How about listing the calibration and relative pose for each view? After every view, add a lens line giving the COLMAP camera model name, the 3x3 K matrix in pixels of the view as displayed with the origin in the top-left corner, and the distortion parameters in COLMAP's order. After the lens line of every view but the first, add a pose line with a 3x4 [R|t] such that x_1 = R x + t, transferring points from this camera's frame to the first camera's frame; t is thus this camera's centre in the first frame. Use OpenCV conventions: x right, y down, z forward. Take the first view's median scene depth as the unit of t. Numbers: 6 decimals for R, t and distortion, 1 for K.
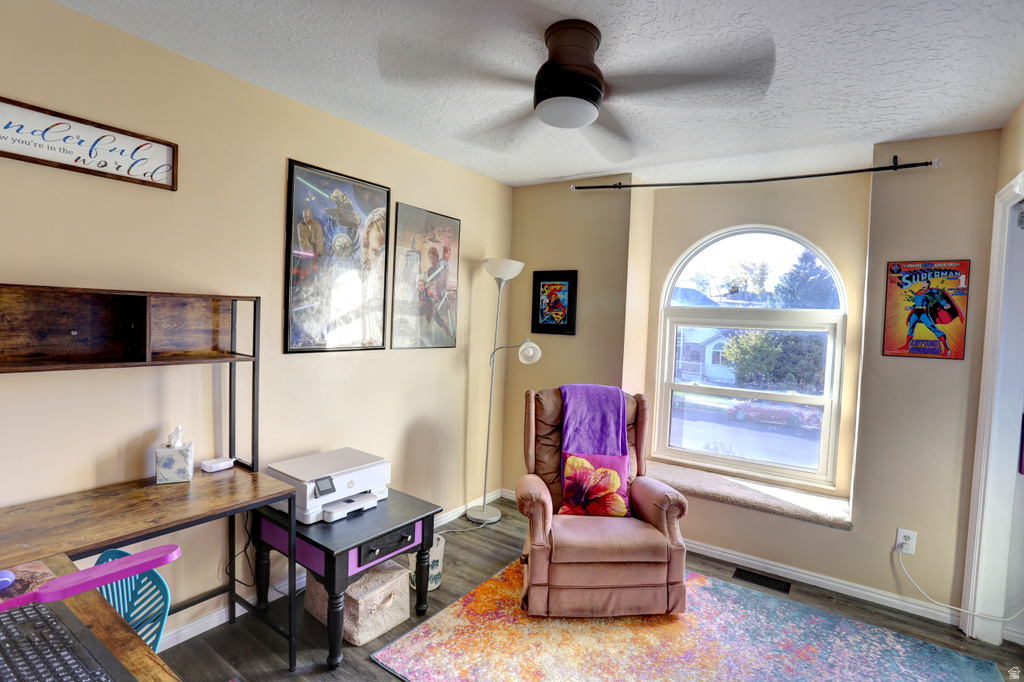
lens RADIAL K [[497.7, 0, 512.0], [0, 497.7, 341.0], [0, 0, 1]] dist [-0.067788, 0.030510]
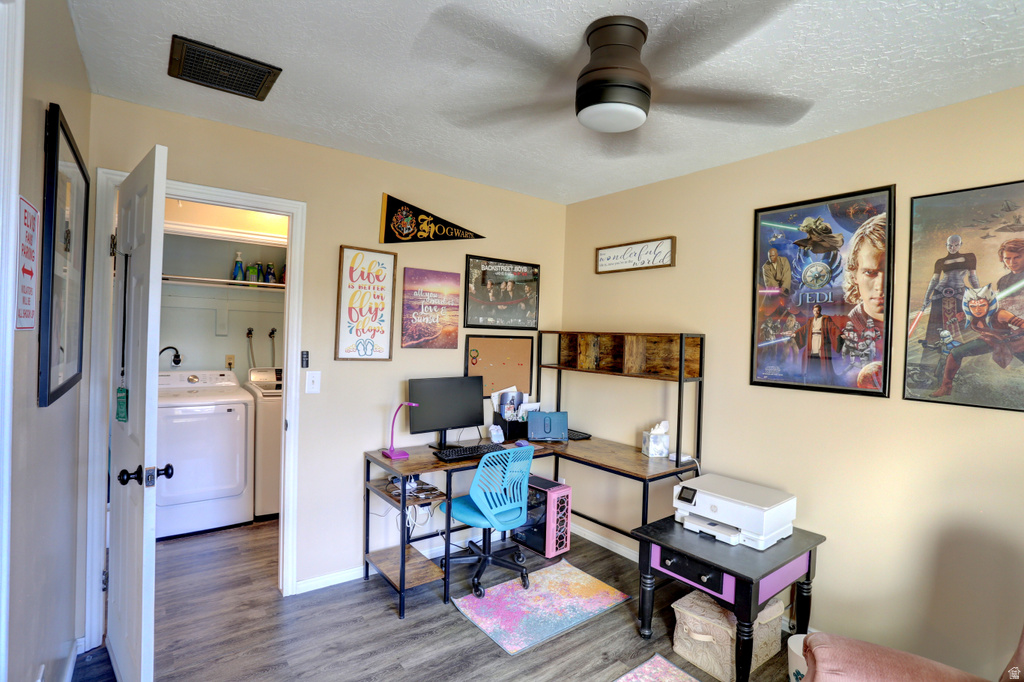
lens RADIAL K [[497.7, 0, 512.0], [0, 497.7, 341.0], [0, 0, 1]] dist [-0.067788, 0.030510]
pose [[-0.292324, -0.039756, -0.955493, 0.730858], [-0.088770, 0.995950, -0.014281, -0.008692], [0.952190, 0.080645, -0.294669, 0.790600]]
